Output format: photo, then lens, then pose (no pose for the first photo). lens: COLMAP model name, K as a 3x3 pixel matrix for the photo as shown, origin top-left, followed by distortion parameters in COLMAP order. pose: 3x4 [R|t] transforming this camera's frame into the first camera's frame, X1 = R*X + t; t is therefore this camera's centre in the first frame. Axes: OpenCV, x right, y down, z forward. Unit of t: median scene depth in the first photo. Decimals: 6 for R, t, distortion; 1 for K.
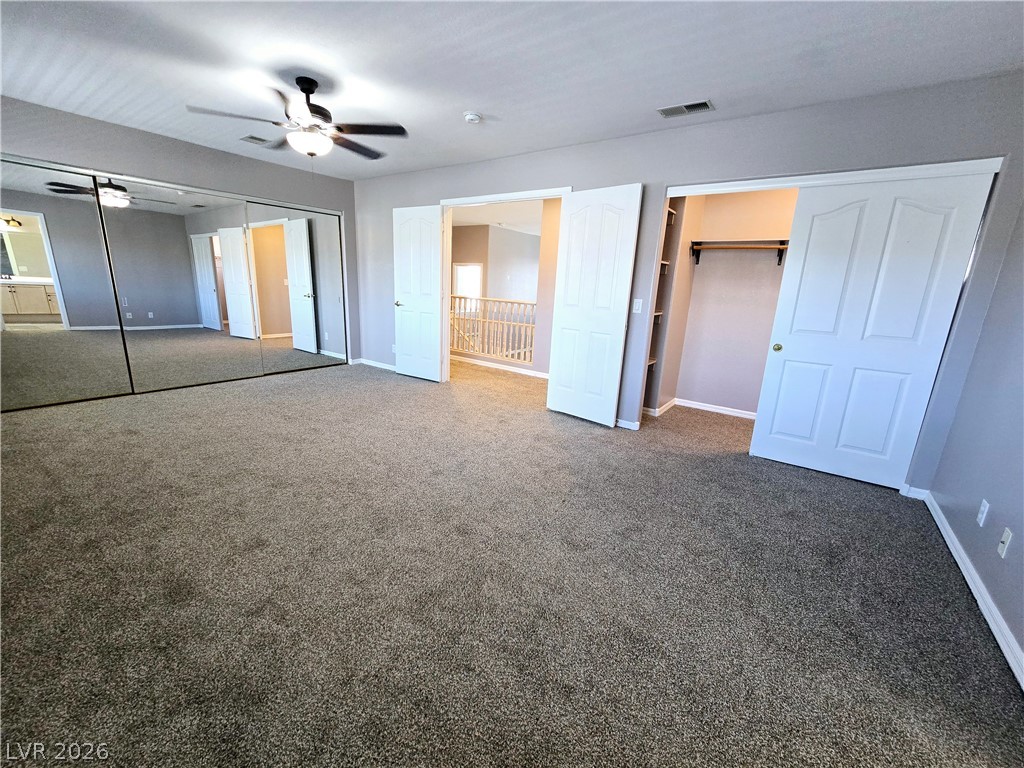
lens RADIAL K [[418.8, 0, 504.1], [0, 418.8, 386.5], [0, 0, 1]] dist [-0.000015, 0.000108]
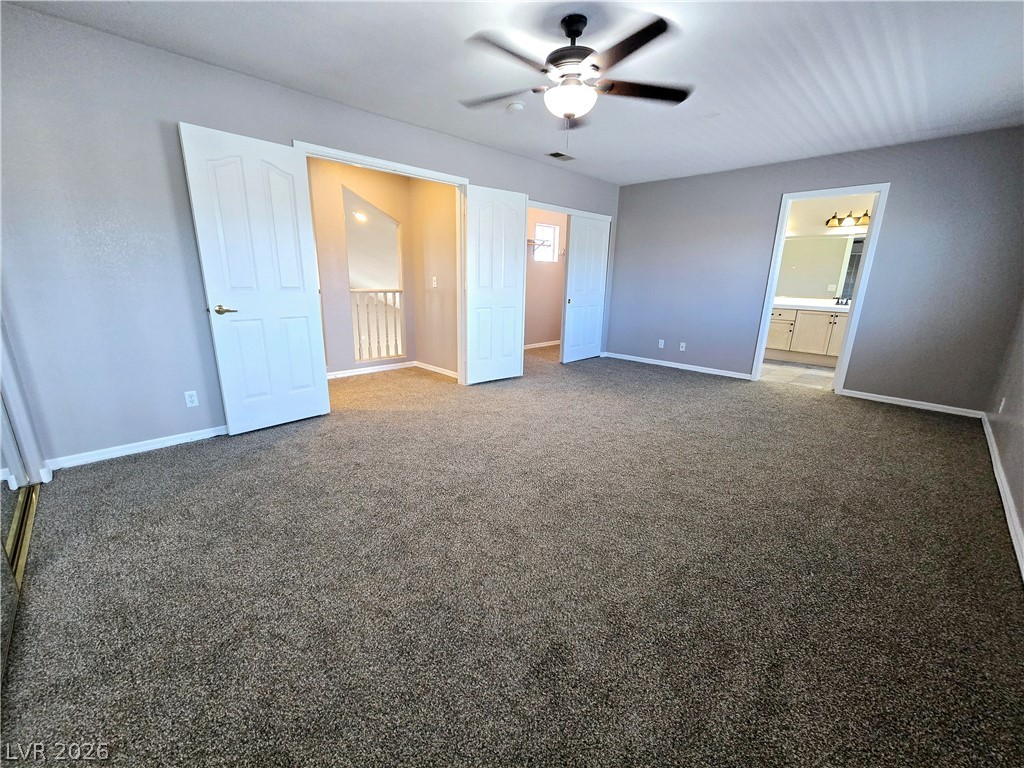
lens RADIAL K [[418.8, 0, 504.0], [0, 418.8, 382.9], [0, 0, 1]] dist [-0.000015, 0.000108]
pose [[0.167176, -0.287601, 0.943047, -1.007769], [0.224126, 0.942551, 0.247718, -0.222796], [-0.960114, 0.169949, 0.222031, 0.750739]]
